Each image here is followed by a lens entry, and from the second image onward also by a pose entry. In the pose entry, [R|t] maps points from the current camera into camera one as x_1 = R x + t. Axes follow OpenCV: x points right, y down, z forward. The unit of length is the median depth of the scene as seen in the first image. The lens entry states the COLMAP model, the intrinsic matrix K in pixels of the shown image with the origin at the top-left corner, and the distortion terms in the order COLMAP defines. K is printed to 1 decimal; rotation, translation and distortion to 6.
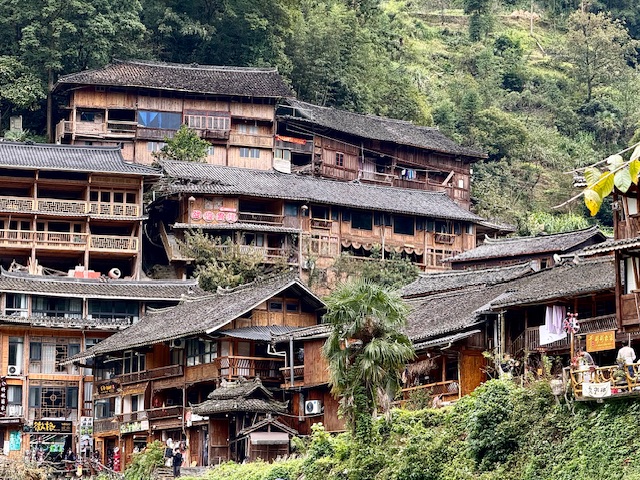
lens RADIAL K [[2272.0, 0, 319.7], [0, 2272.0, 241.2], [0, 0, 1]] dist [0.112094, 0.000000]
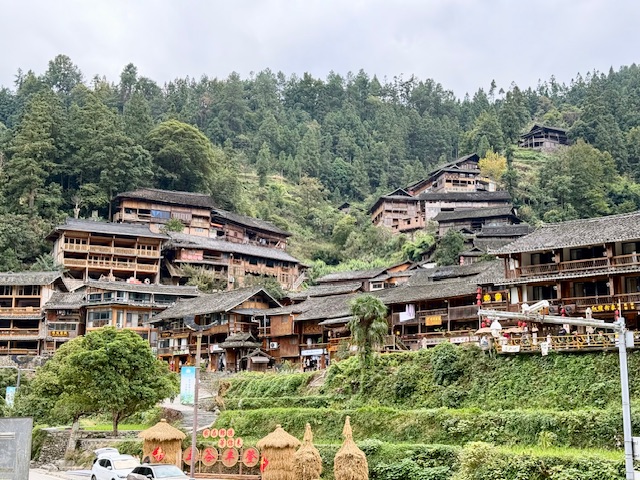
lens RADIAL K [[860.8, 0, 320.6], [0, 860.8, 237.3], [0, 0, 1]] dist [-0.001309, 0.000000]
pose [[0.968298, 0.035540, 0.247258, -0.136210], [-0.027519, 0.998979, -0.035822, -0.003502], [-0.248279, 0.027882, 0.968287, 0.126343]]
